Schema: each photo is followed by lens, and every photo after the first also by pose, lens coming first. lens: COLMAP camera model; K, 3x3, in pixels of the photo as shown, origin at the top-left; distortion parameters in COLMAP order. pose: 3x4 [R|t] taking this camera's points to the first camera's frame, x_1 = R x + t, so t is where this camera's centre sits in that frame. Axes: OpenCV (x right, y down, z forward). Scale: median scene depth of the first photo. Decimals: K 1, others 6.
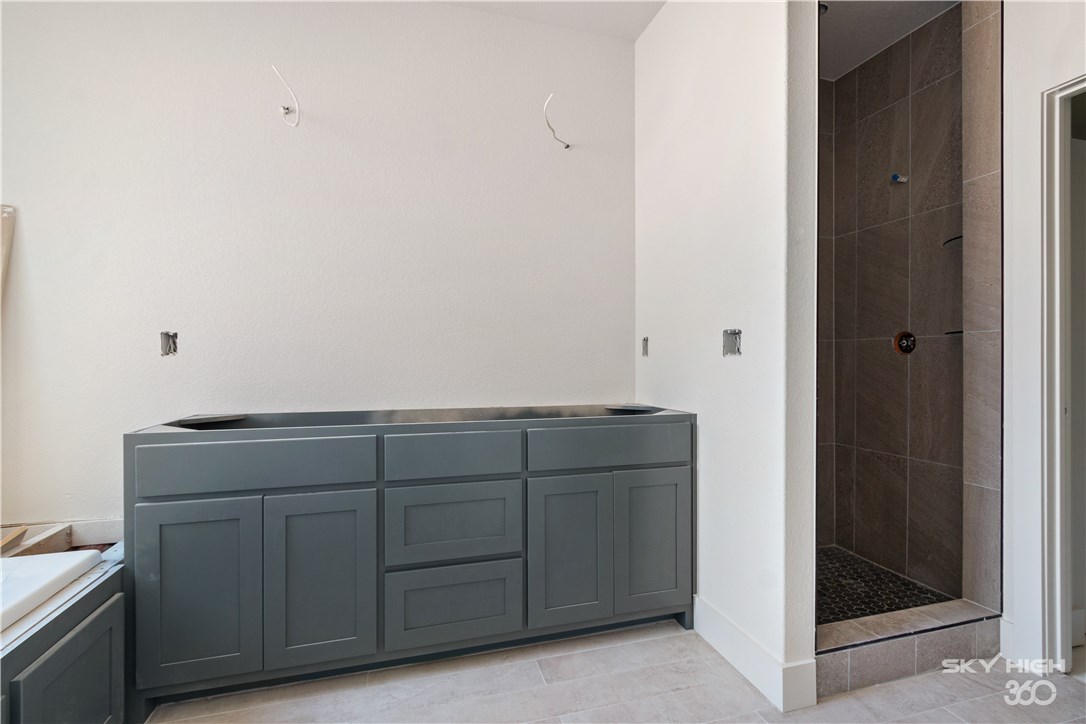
lens RADIAL K [[492.0, 0, 541.6], [0, 492.0, 359.0], [0, 0, 1]] dist [0.000713, -0.000585]
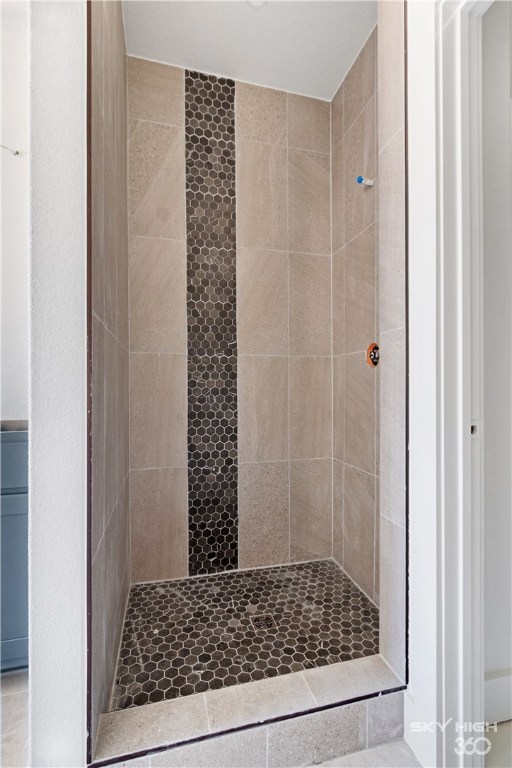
lens RADIAL K [[347.9, 0, 250.0], [0, 347.9, 386.2], [0, 0, 1]] dist [0.000713, -0.000585]
pose [[0.999554, -0.000797, -0.029862, 0.665625], [0.000754, 0.999999, -0.001439, 0.036039], [0.029864, 0.001416, 0.999553, 0.411095]]
